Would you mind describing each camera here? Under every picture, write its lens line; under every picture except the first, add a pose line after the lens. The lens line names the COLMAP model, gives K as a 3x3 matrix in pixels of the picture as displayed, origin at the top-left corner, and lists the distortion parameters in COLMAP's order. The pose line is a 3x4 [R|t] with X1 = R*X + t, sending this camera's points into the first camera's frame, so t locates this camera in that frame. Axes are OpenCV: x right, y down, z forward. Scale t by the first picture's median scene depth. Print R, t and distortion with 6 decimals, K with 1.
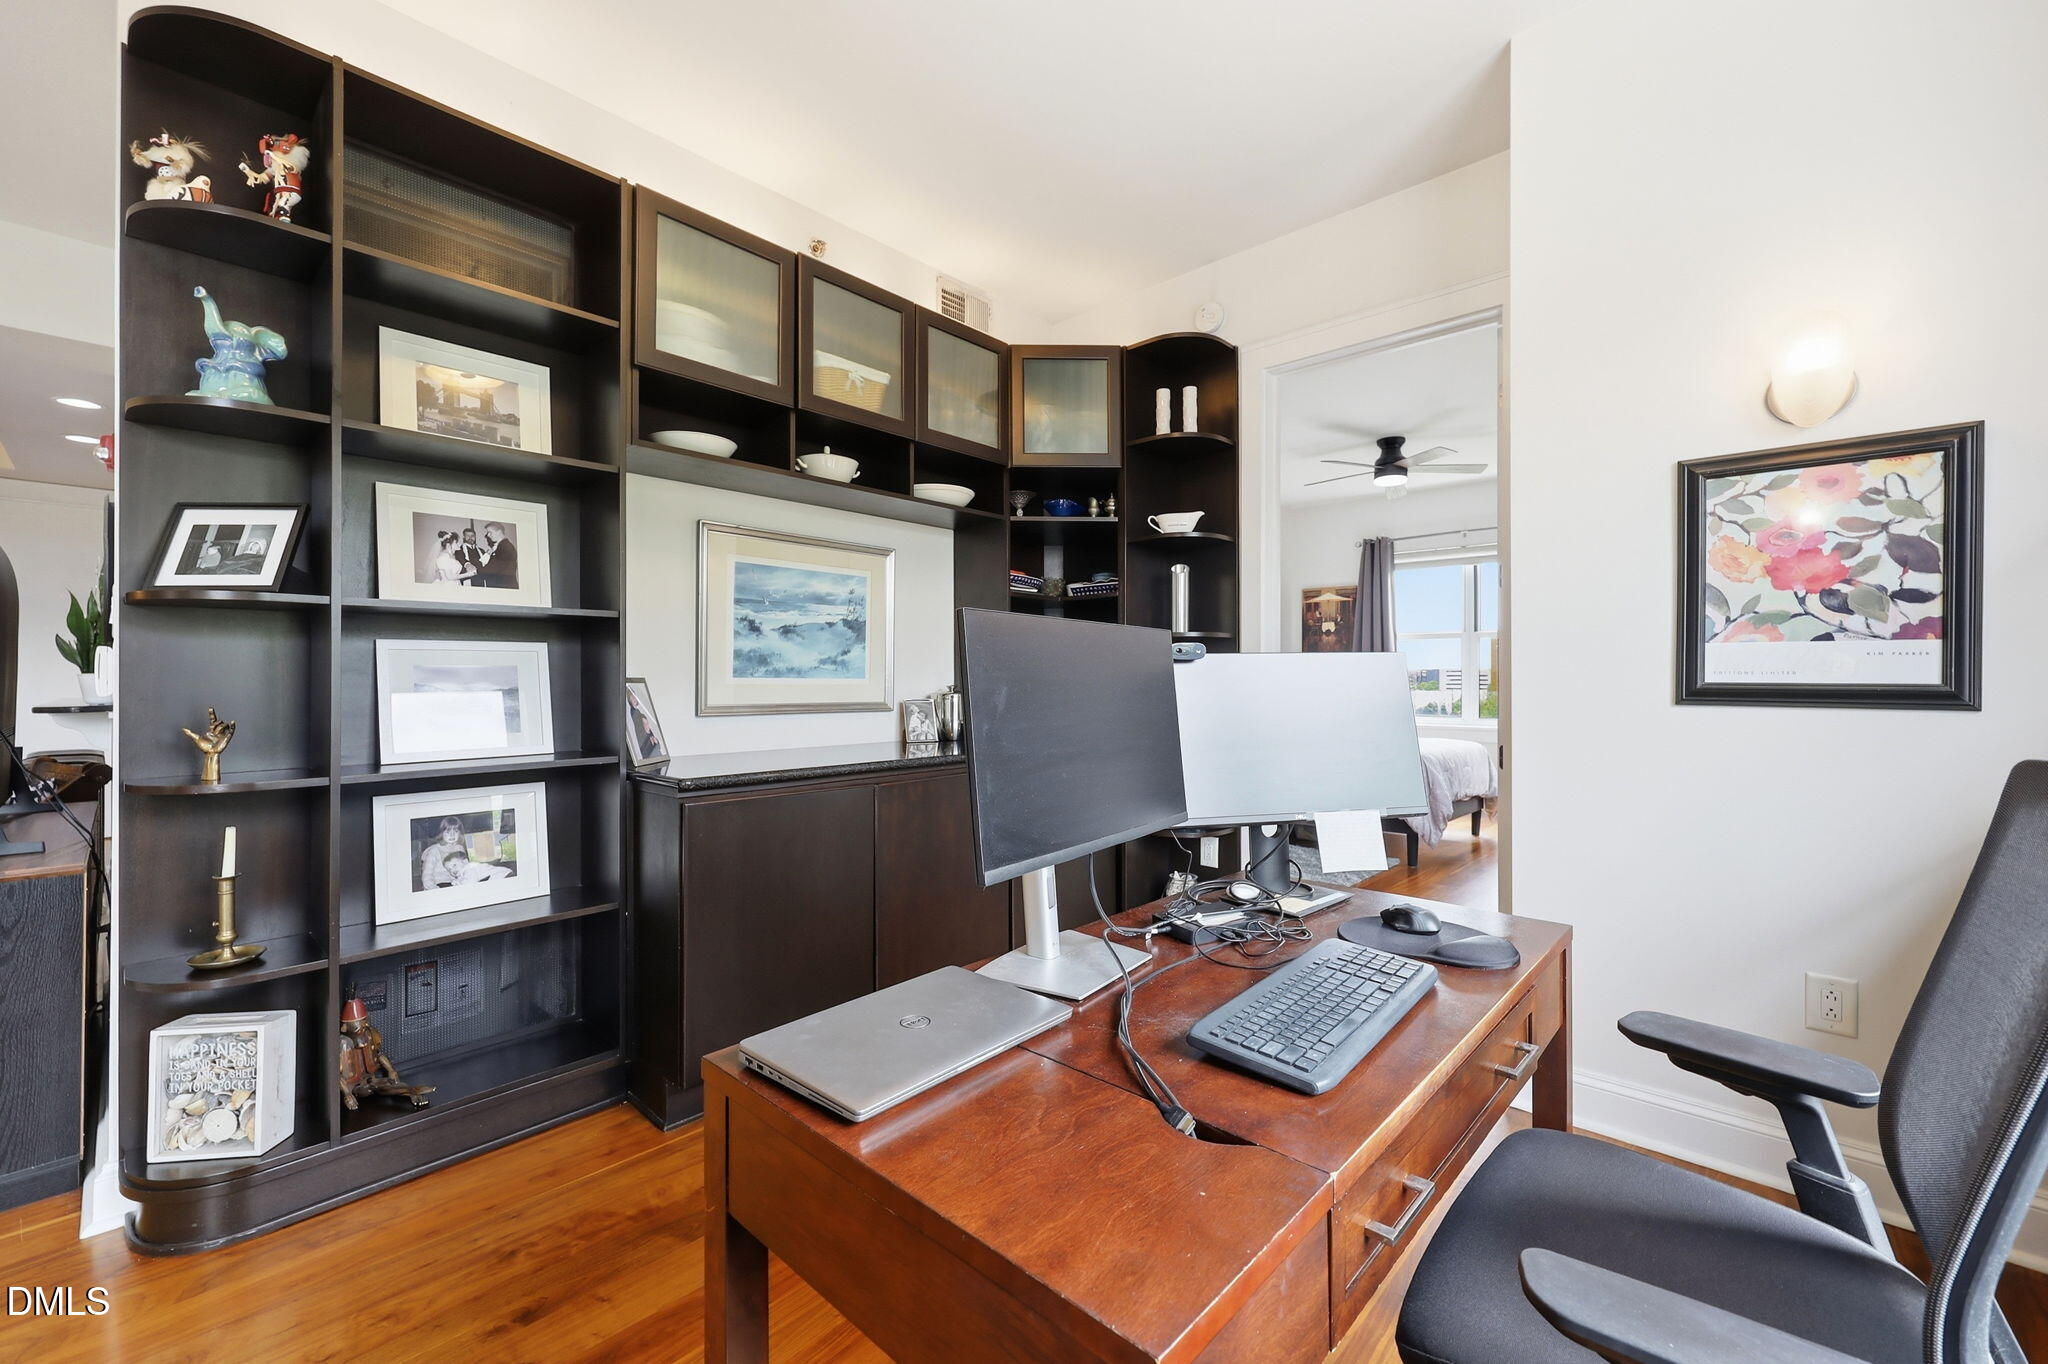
lens RADIAL K [[827.9, 0, 1036.4], [0, 827.9, 678.4], [0, 0, 1]] dist [-0.007775, 0.000875]
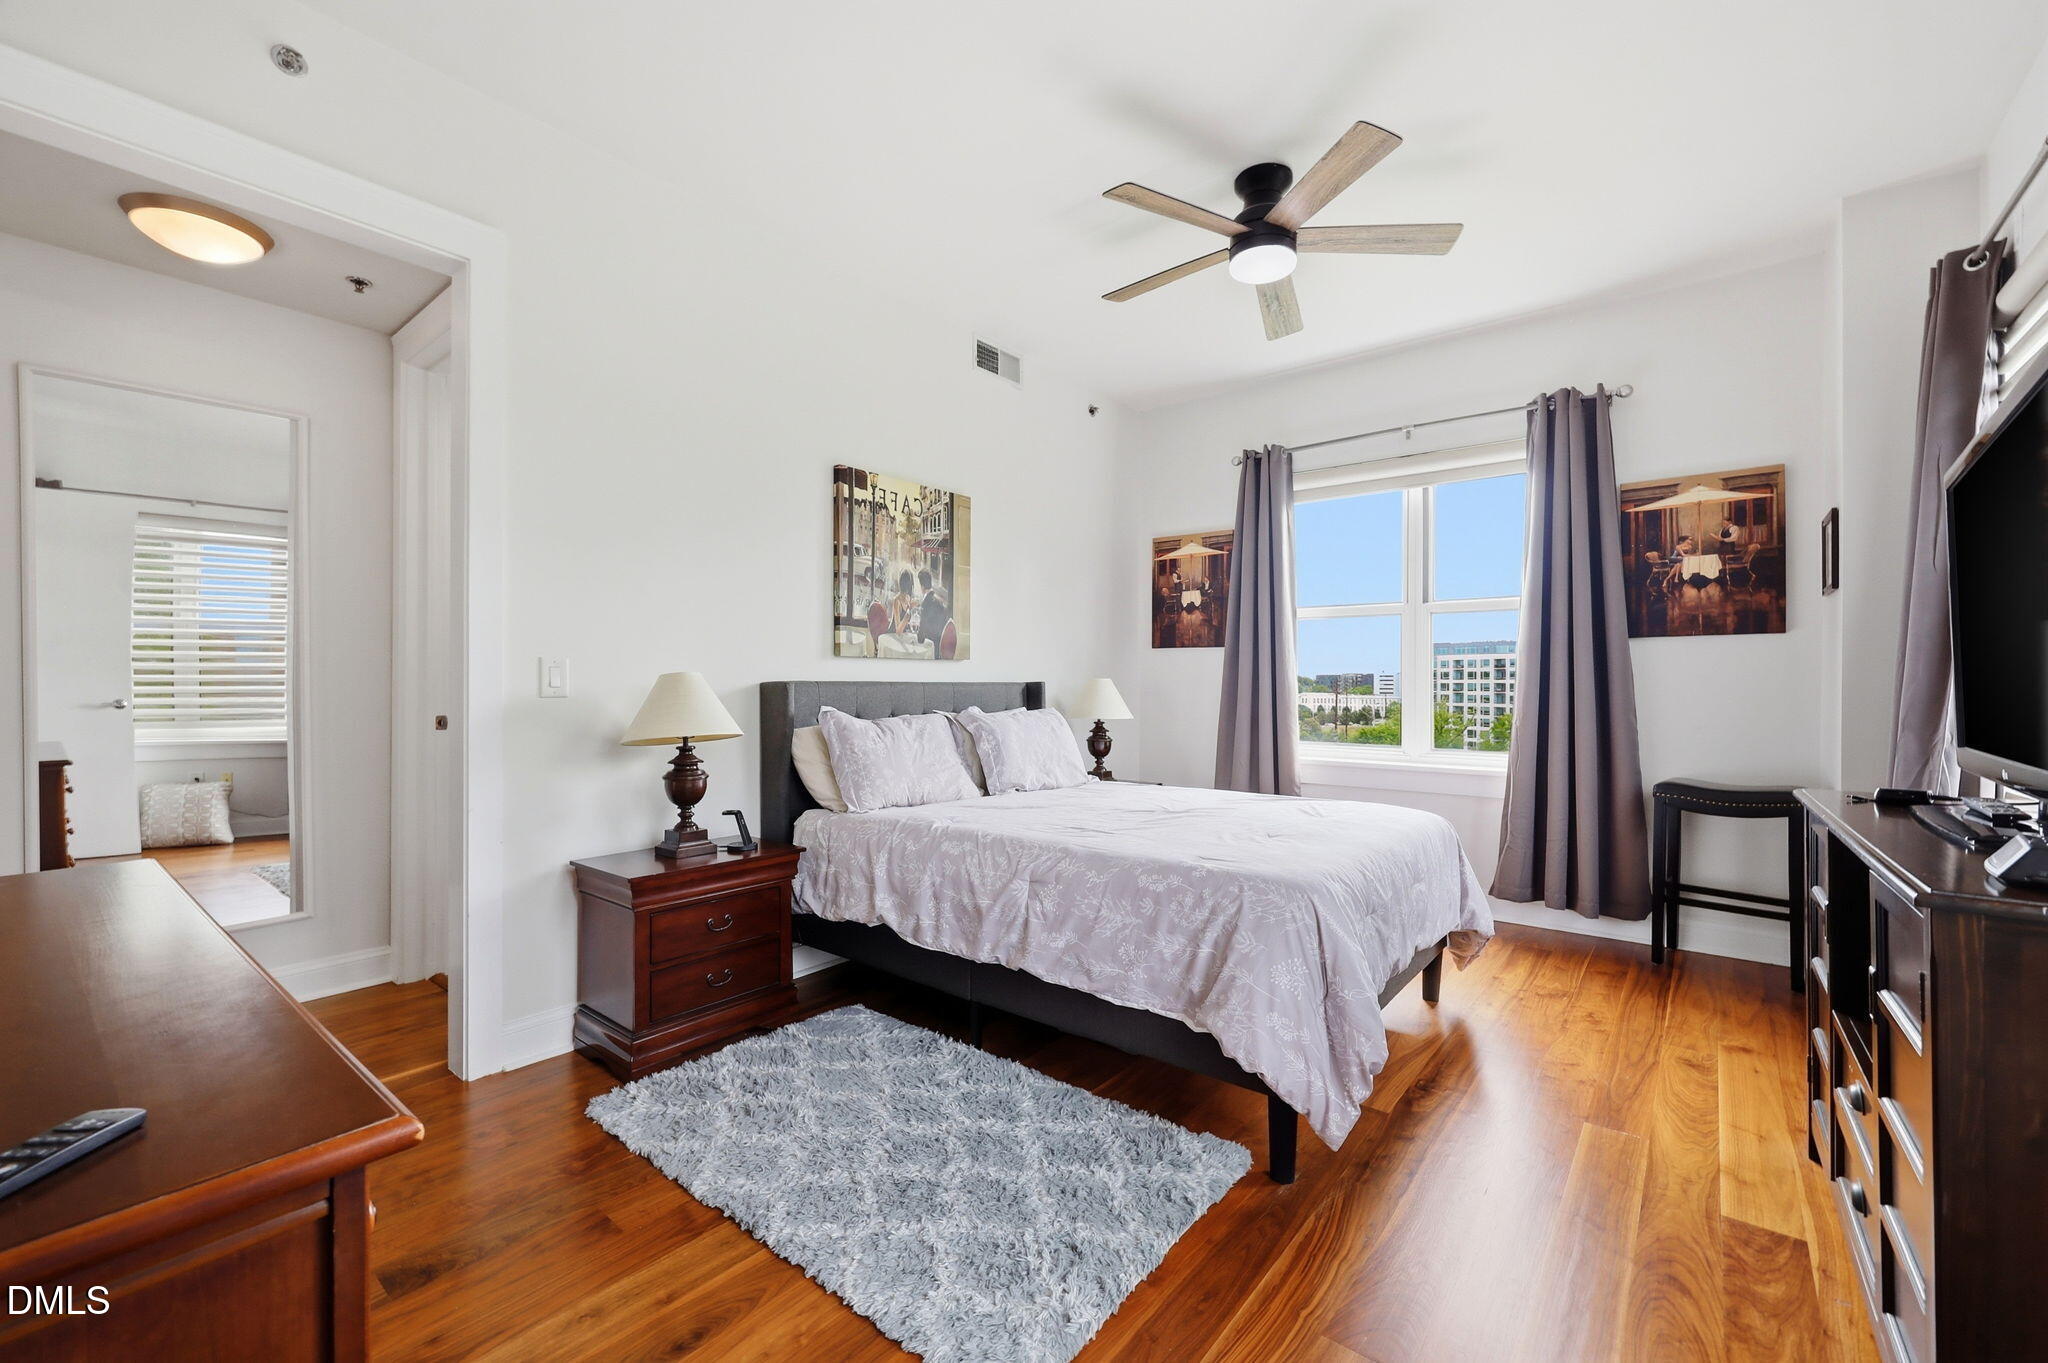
lens RADIAL K [[827.9, 0, 1022.8], [0, 827.9, 680.8], [0, 0, 1]] dist [-0.007775, 0.000875]
pose [[0.998631, 0.005482, 0.052027, 0.457390], [-0.005481, 0.999985, -0.000173, -0.000075], [-0.052027, -0.000113, 0.998646, 0.909142]]
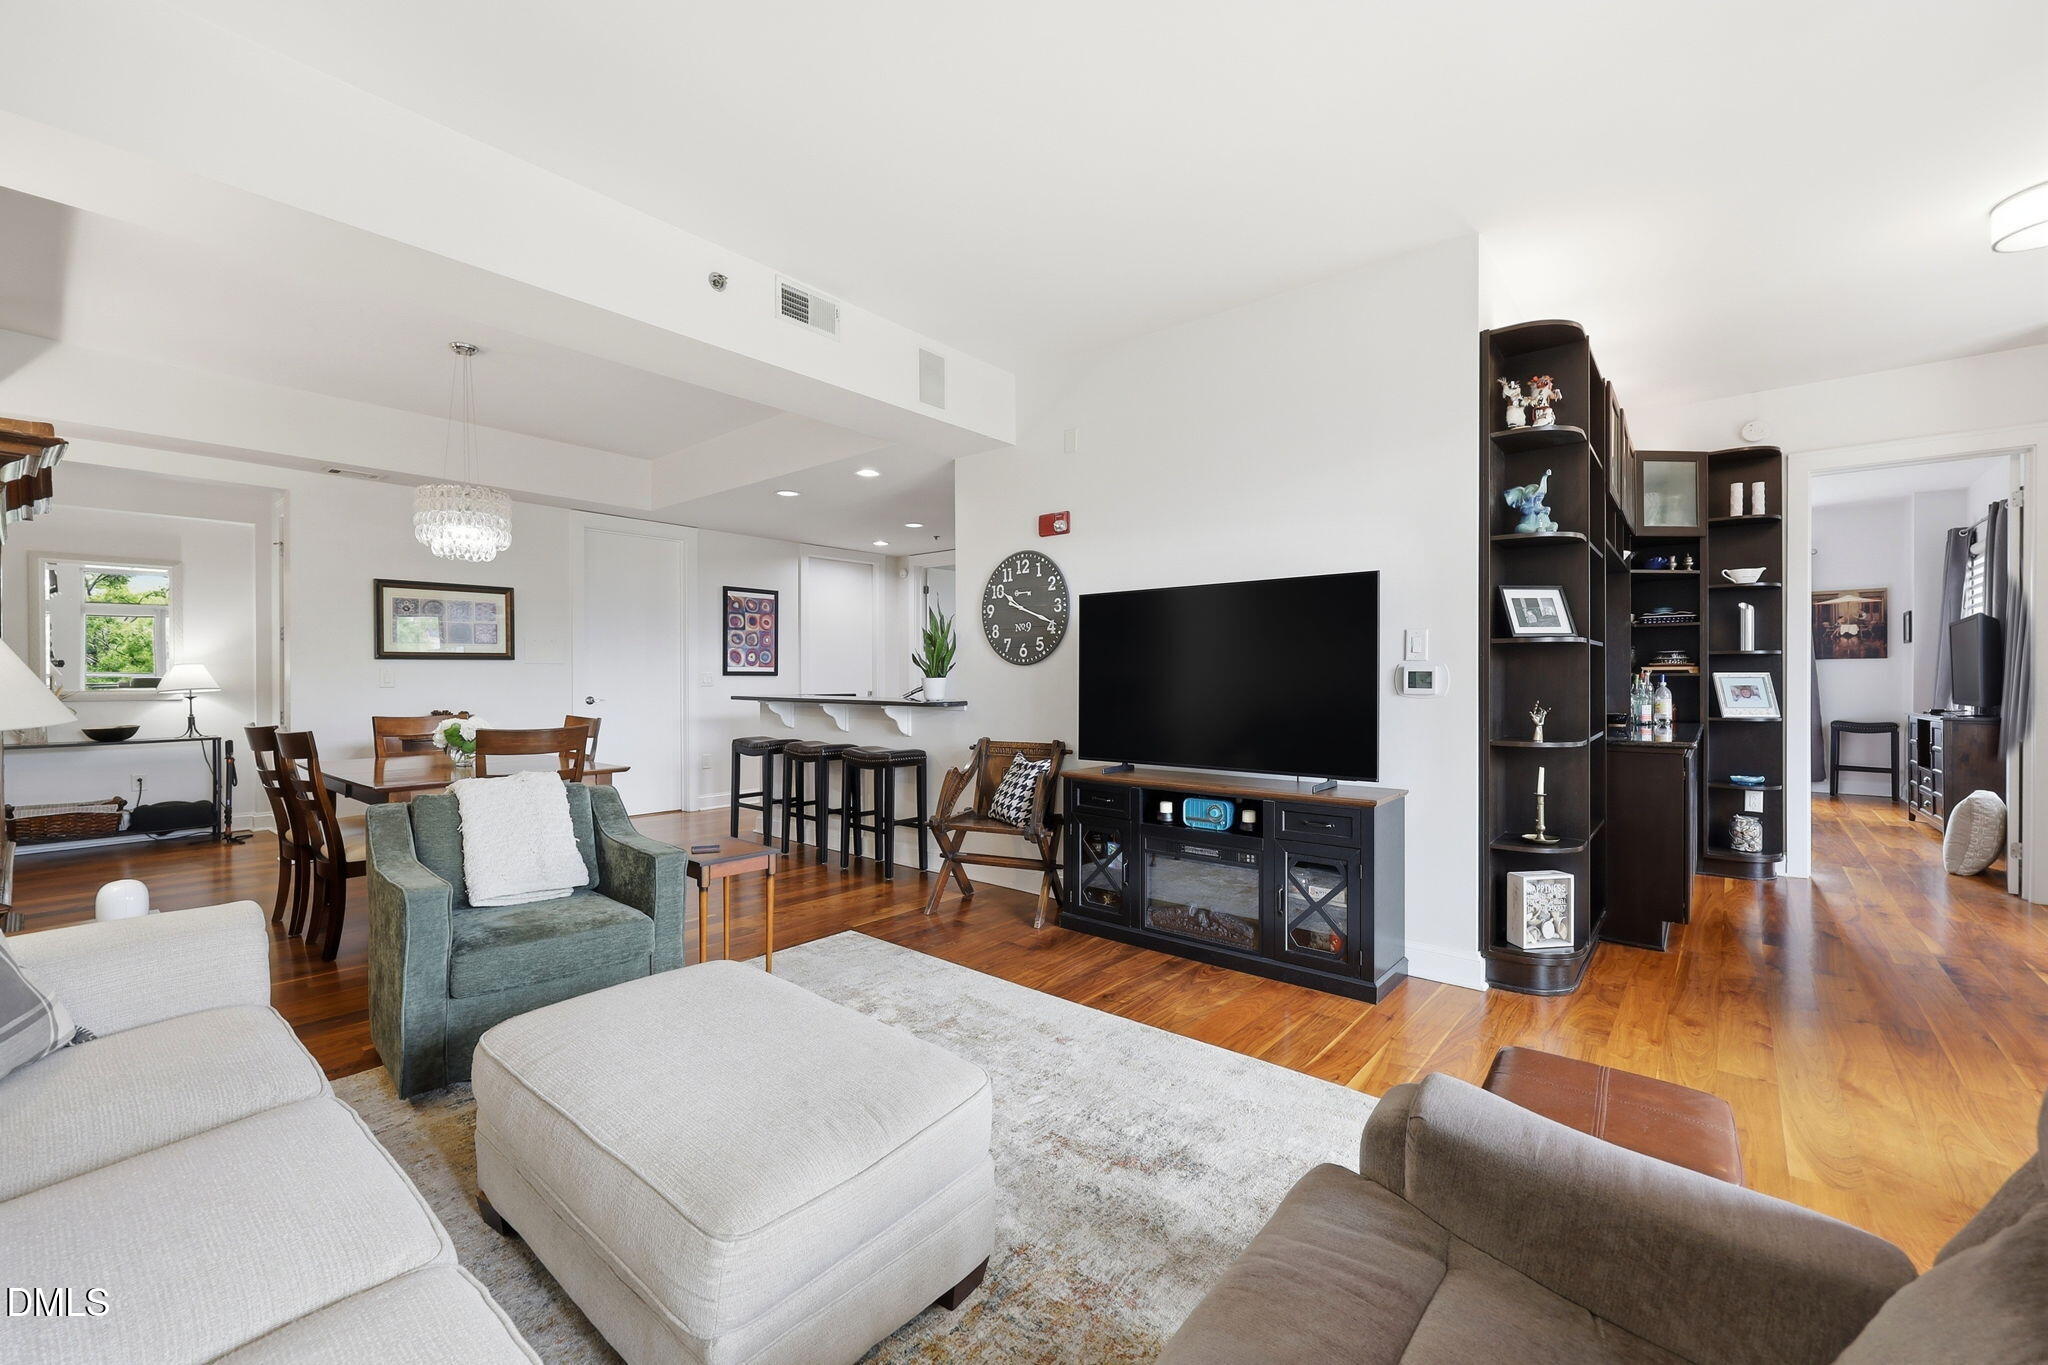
lens RADIAL K [[827.9, 0, 1015.5], [0, 827.9, 682.8], [0, 0, 1]] dist [-0.007775, 0.000875]
pose [[0.999350, -0.001221, 0.036025, -1.130721], [0.000996, 0.999980, 0.006263, -0.008303], [-0.036032, -0.006223, 0.999331, -0.394541]]
